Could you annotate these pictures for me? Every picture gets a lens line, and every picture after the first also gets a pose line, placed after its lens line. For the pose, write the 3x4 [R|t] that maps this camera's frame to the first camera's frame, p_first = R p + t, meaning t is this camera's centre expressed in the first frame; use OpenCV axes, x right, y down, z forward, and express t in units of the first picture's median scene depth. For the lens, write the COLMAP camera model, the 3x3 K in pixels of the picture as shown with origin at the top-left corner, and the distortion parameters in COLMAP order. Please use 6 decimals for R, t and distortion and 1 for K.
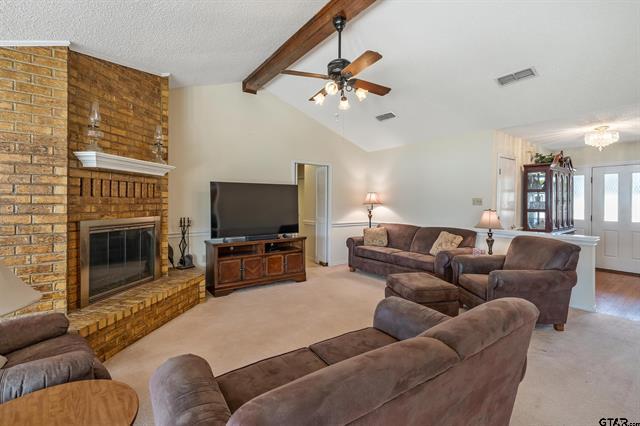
lens RADIAL K [[286.1, 0, 325.9], [0, 286.1, 202.4], [0, 0, 1]] dist [-0.003521, -0.000043]
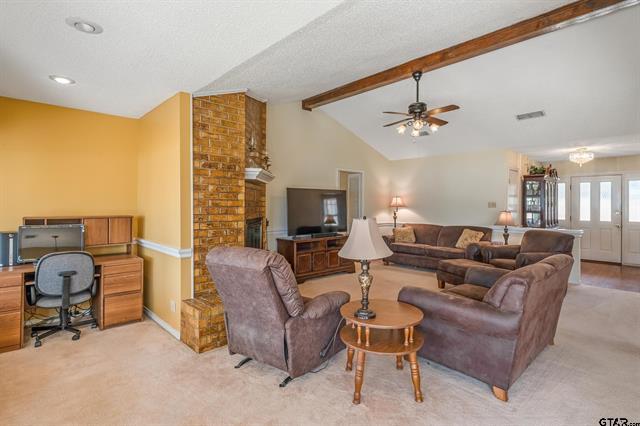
lens RADIAL K [[321.5, 0, 320.2], [0, 321.5, 203.4], [0, 0, 1]] dist [-0.002374, -0.000109]
pose [[0.992689, 0.001558, 0.120687, -0.415718], [-0.000952, 0.999987, -0.005075, -0.001583], [-0.120694, 0.004923, 0.992678, -0.329070]]
